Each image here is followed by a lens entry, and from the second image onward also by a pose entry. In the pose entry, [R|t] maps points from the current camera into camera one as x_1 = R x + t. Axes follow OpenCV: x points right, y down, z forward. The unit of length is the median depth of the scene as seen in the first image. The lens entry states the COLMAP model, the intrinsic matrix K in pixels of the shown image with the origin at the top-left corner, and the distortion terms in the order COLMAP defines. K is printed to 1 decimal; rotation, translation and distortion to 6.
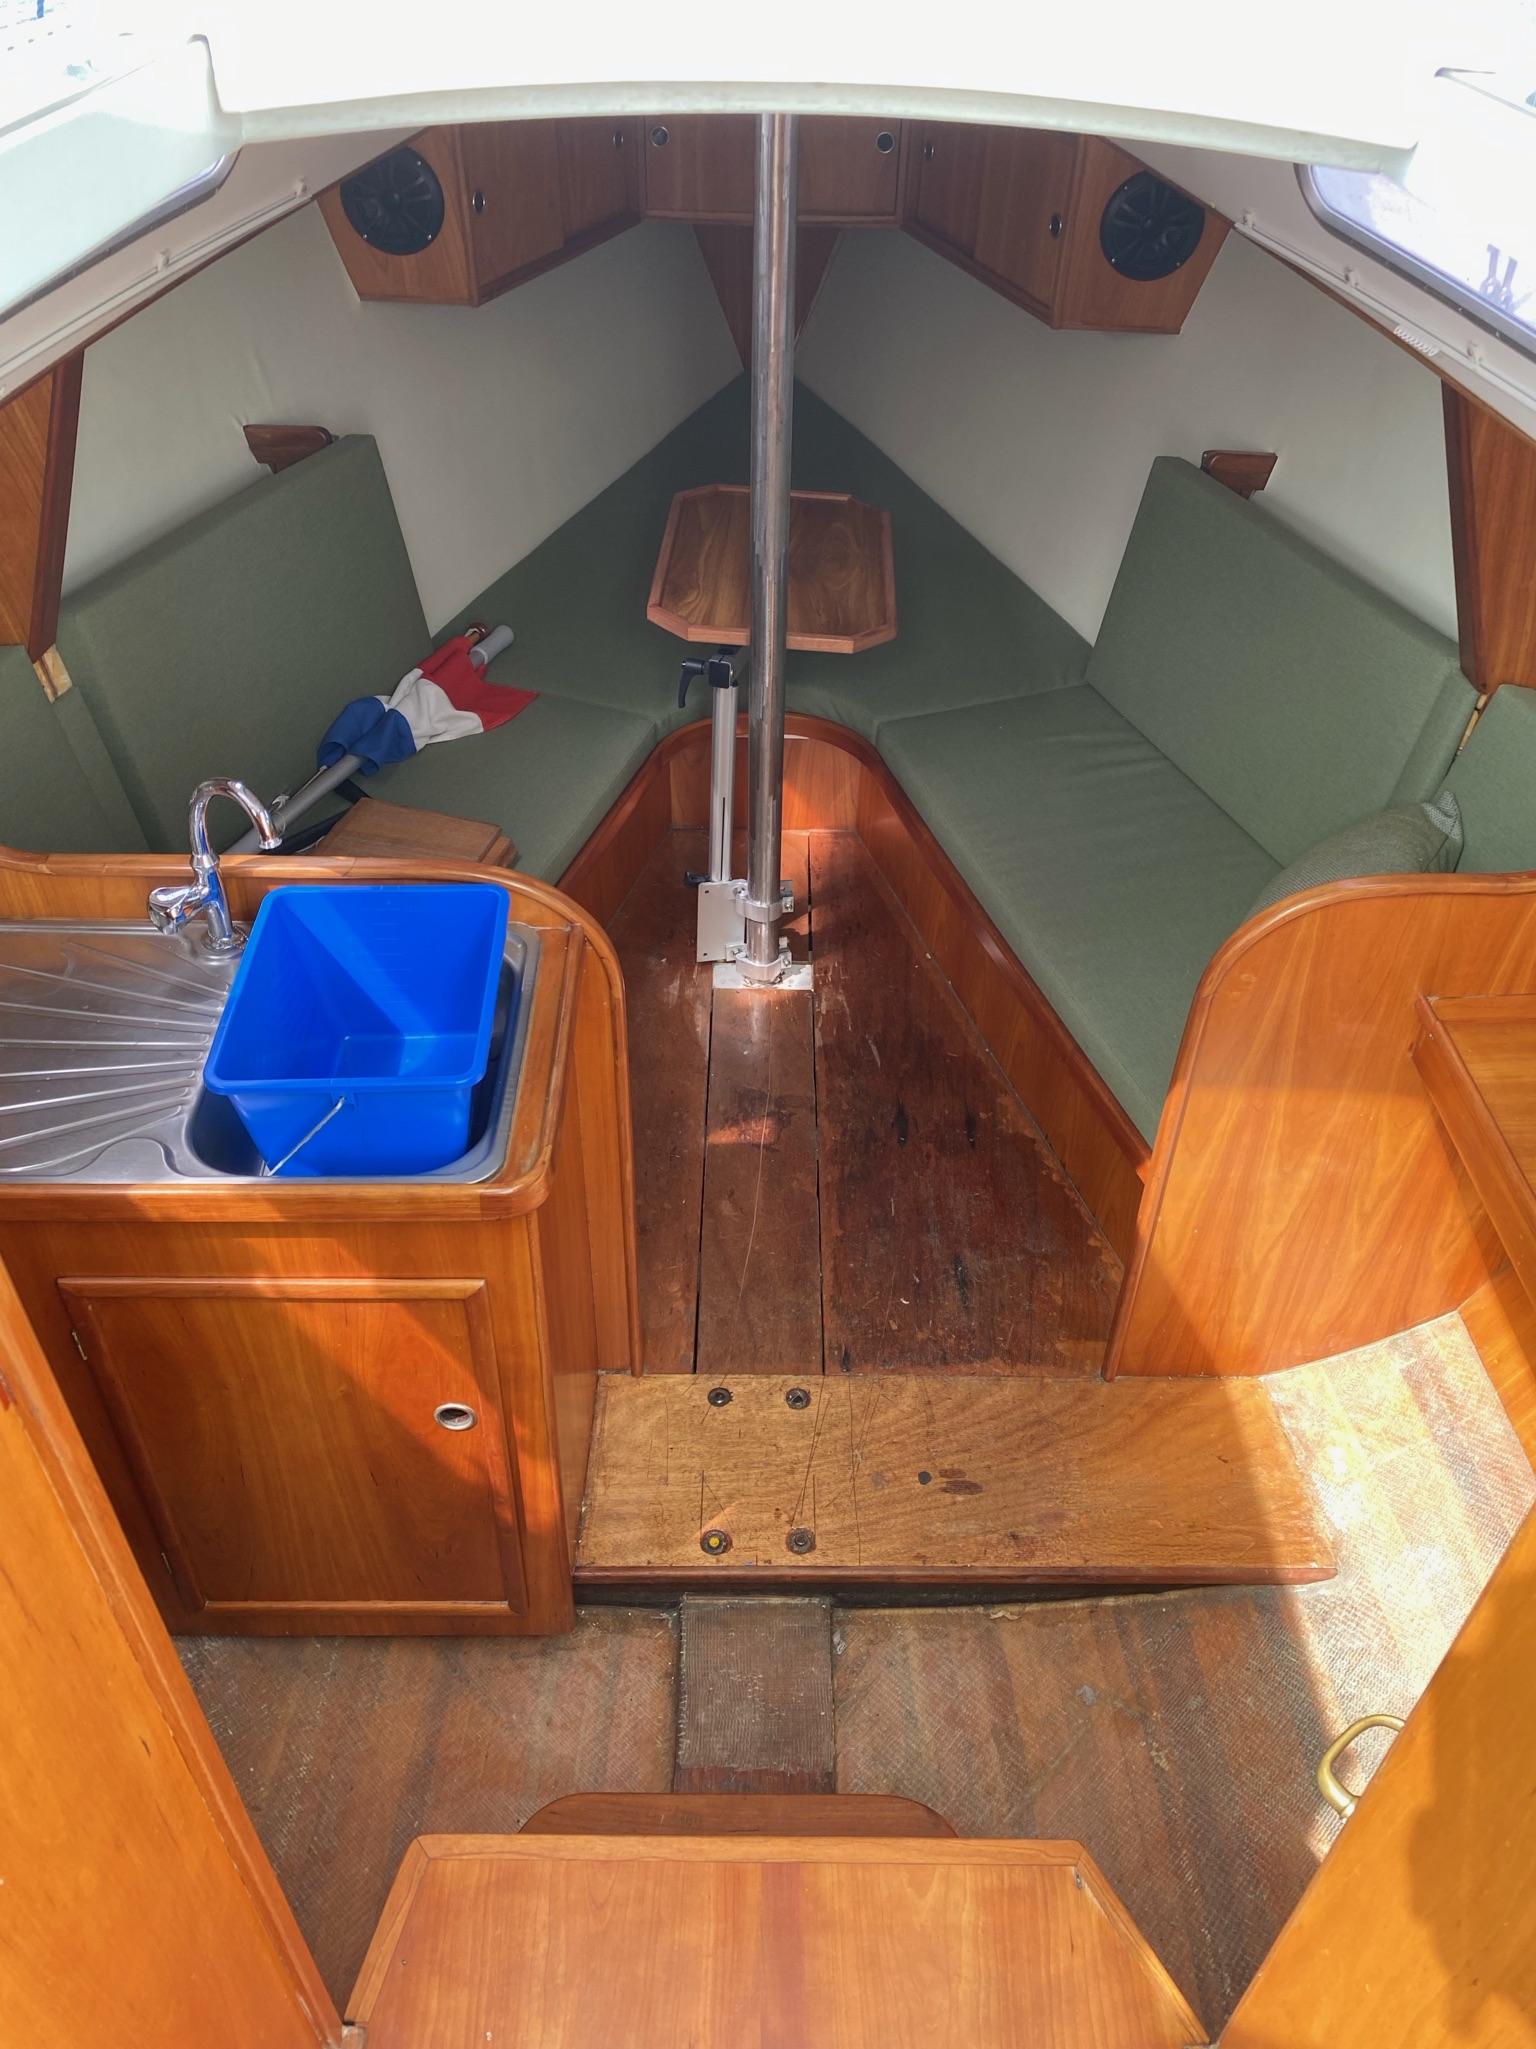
lens RADIAL K [[1546.6, 0, 777.9], [0, 1546.6, 1038.0], [0, 0, 1]] dist [0.045107, -0.048484]
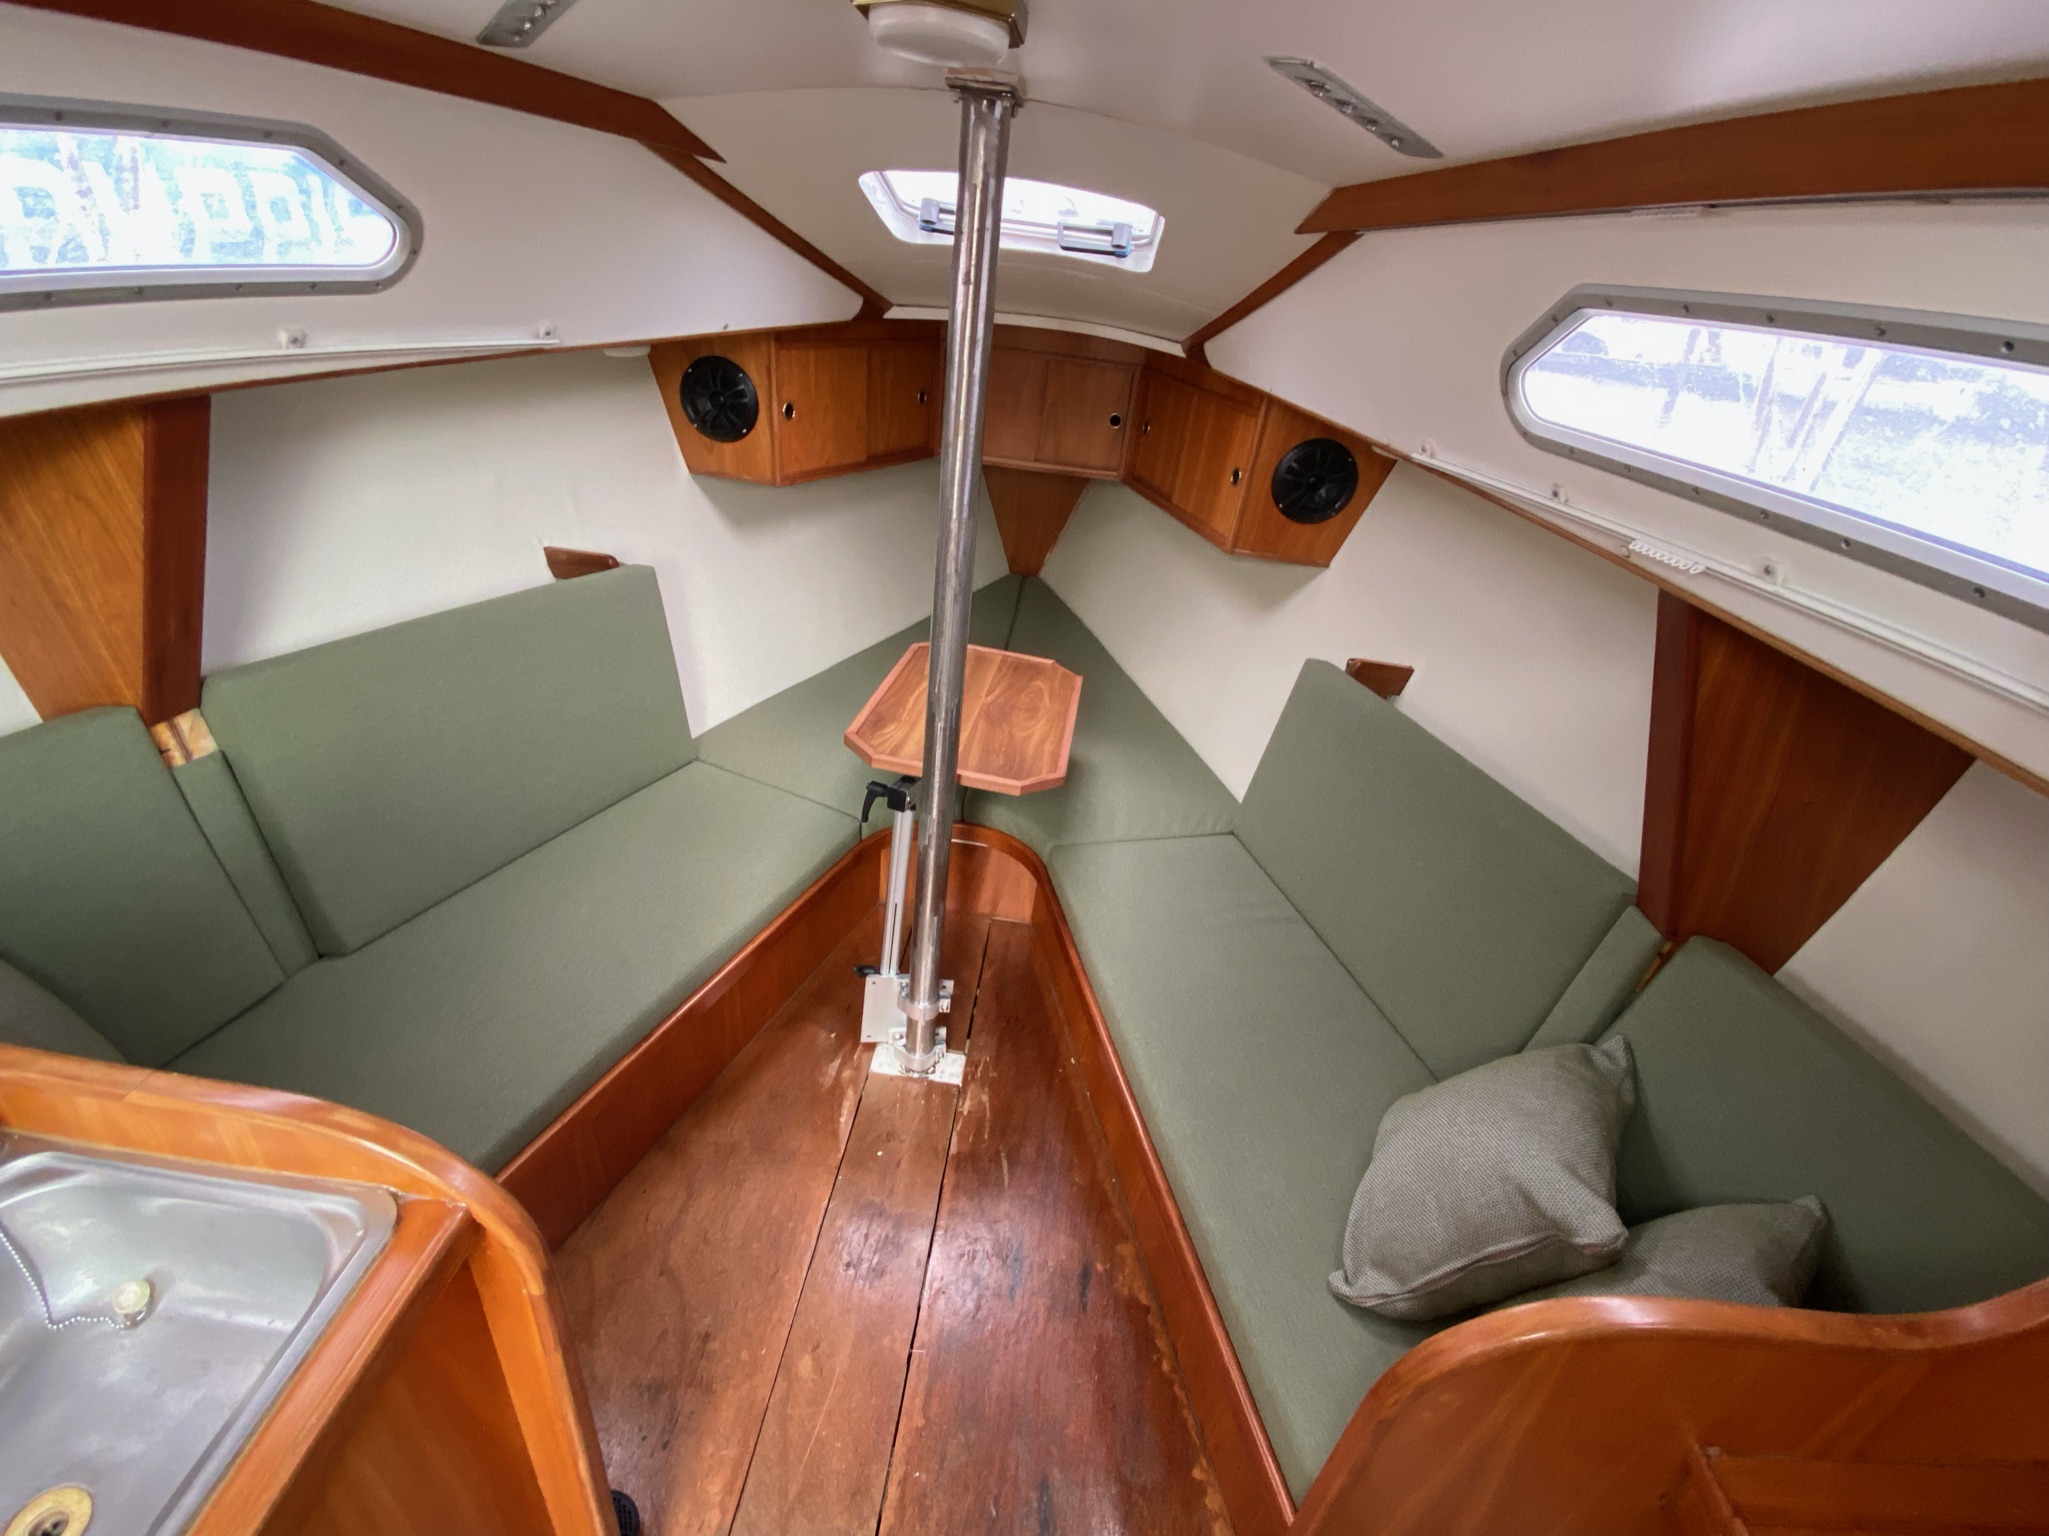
lens RADIAL K [[905.9, 0, 1017.6], [0, 905.9, 767.4], [0, 0, 1]] dist [0.006030, -0.012444]
pose [[0.992117, 0.118947, -0.039429, 0.075363], [-0.124575, 0.970259, -0.207553, -0.150015], [0.013569, 0.210829, 0.977429, 0.421137]]
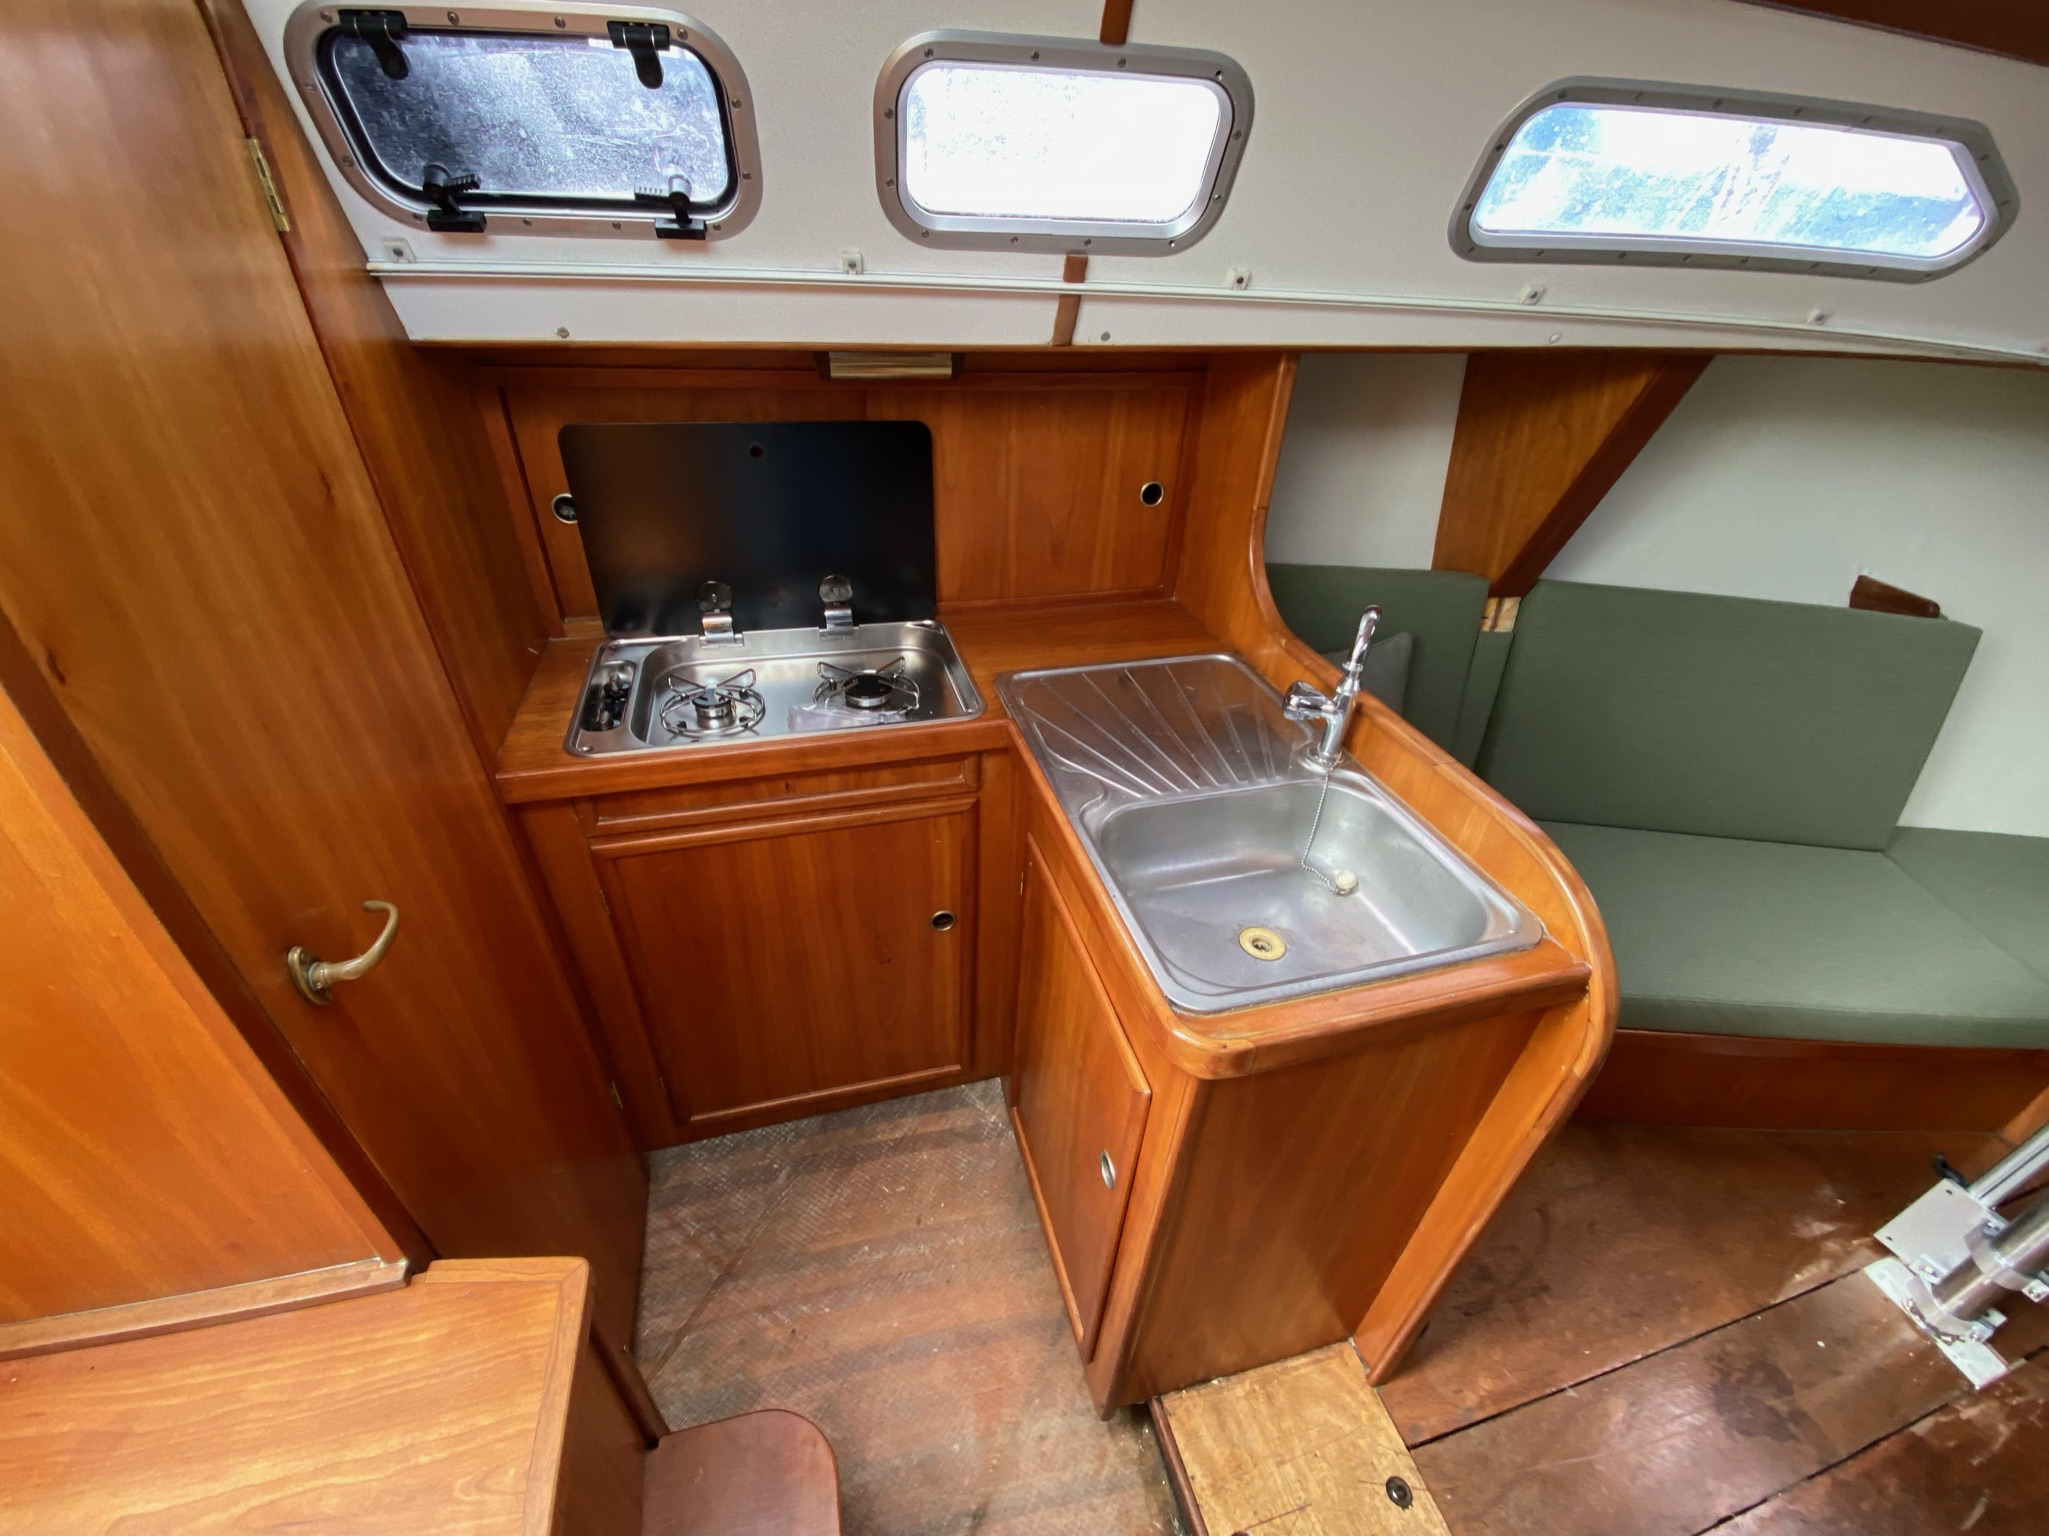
lens RADIAL K [[823.6, 0, 1028.4], [0, 823.6, 764.0], [0, 0, 1]] dist [0.005590, -0.012523]
pose [[0.262350, 0.524426, -0.810031, 0.066702], [-0.661835, 0.708673, 0.244452, -0.042899], [0.702244, 0.471975, 0.533004, 0.367886]]
